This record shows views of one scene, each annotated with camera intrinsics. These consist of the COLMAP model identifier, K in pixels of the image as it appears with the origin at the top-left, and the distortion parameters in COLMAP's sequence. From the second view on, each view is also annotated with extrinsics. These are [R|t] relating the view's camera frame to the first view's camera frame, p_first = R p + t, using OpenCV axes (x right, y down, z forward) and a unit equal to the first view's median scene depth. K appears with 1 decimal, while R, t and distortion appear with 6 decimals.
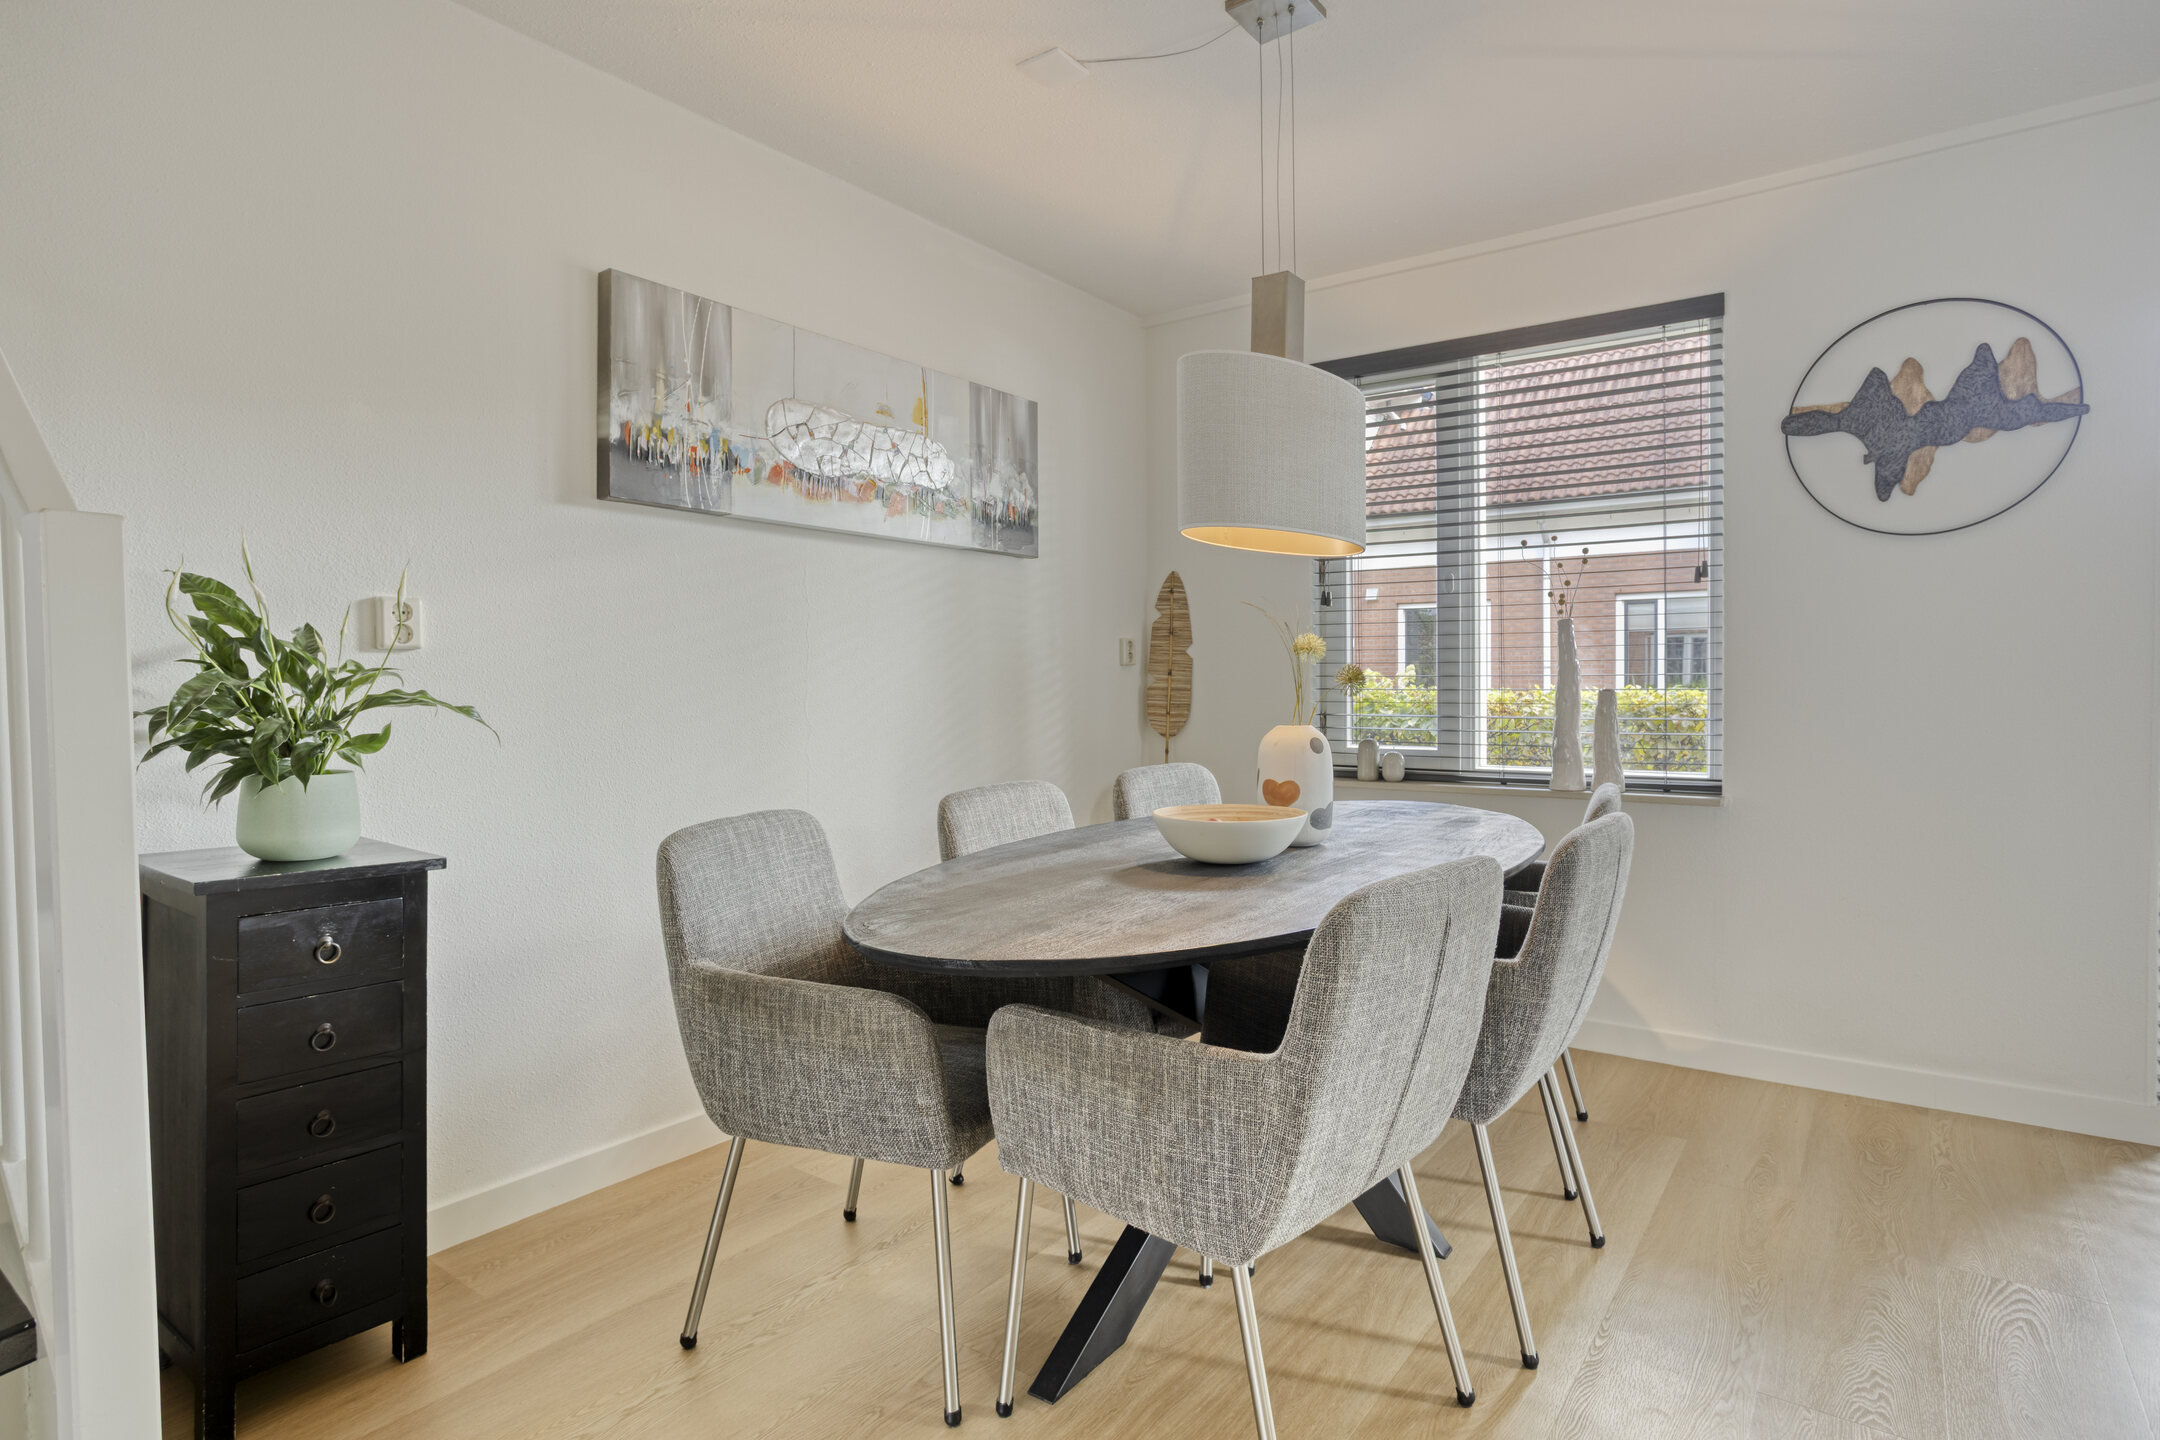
lens RADIAL K [[1130.7, 0, 1080.0], [0, 1130.7, 720.0], [0, 0, 1]] dist [-0.052116, 0.032167]
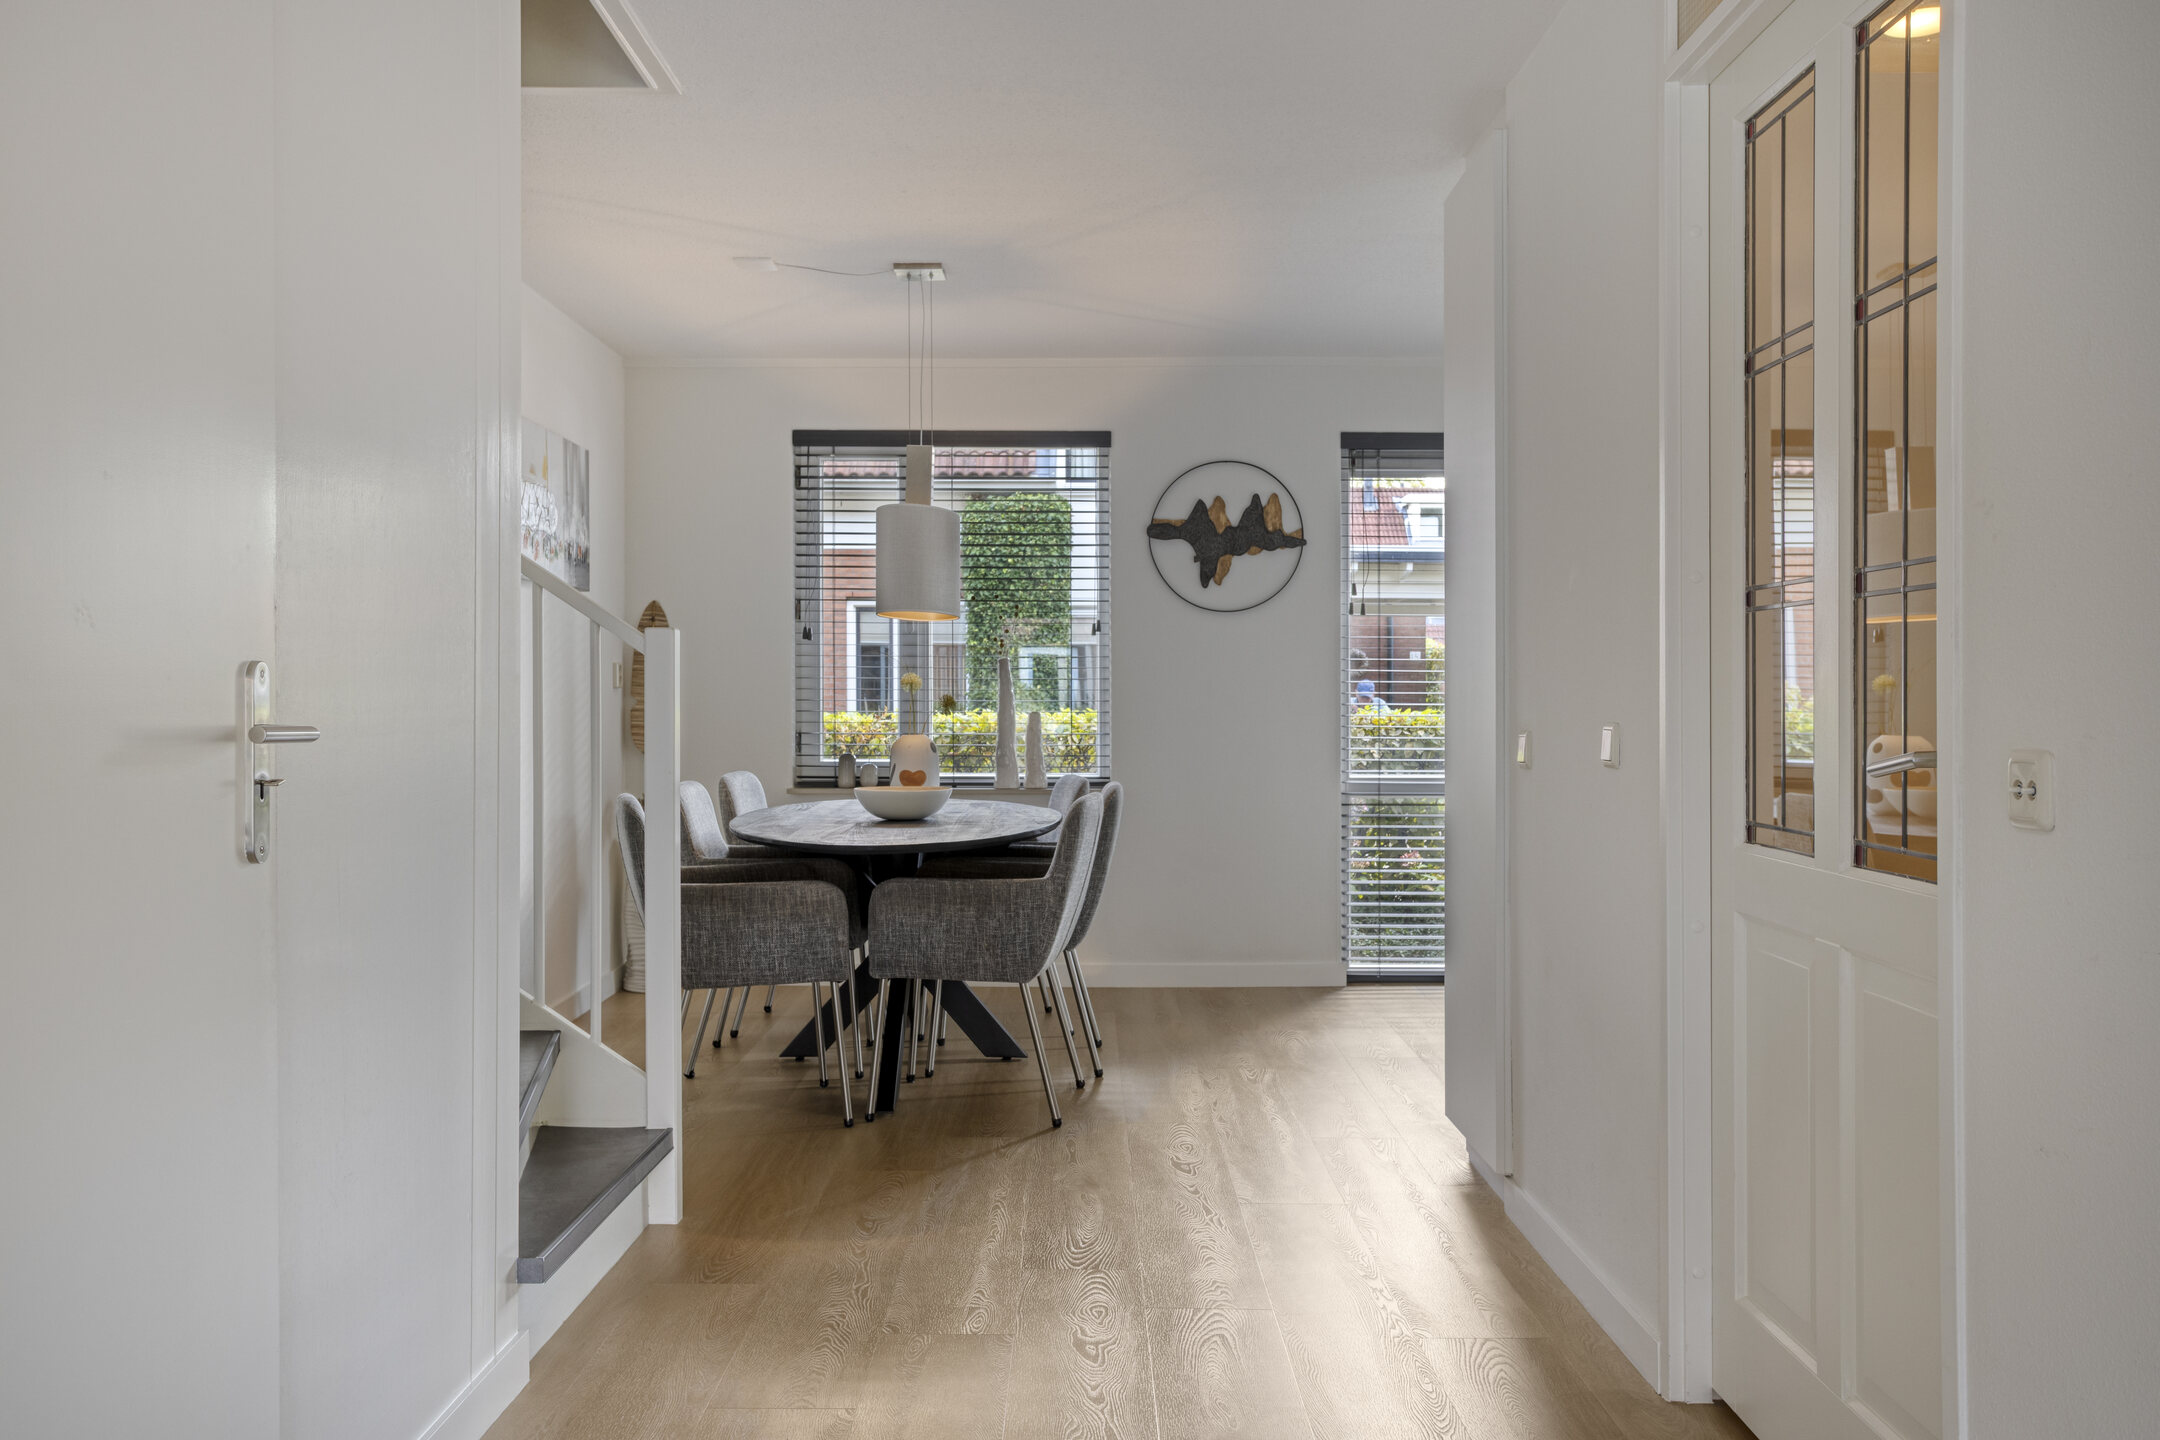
lens RADIAL K [[1863.1, 0, 1080.0], [0, 1863.1, 720.0], [0, 0, 1]] dist [0.002357, 0.000744]
pose [[0.803728, 0.002189, 0.594993, -0.927022], [0.012520, 0.999710, -0.020591, 0.032775], [-0.594866, 0.023999, 0.803467, -0.938964]]
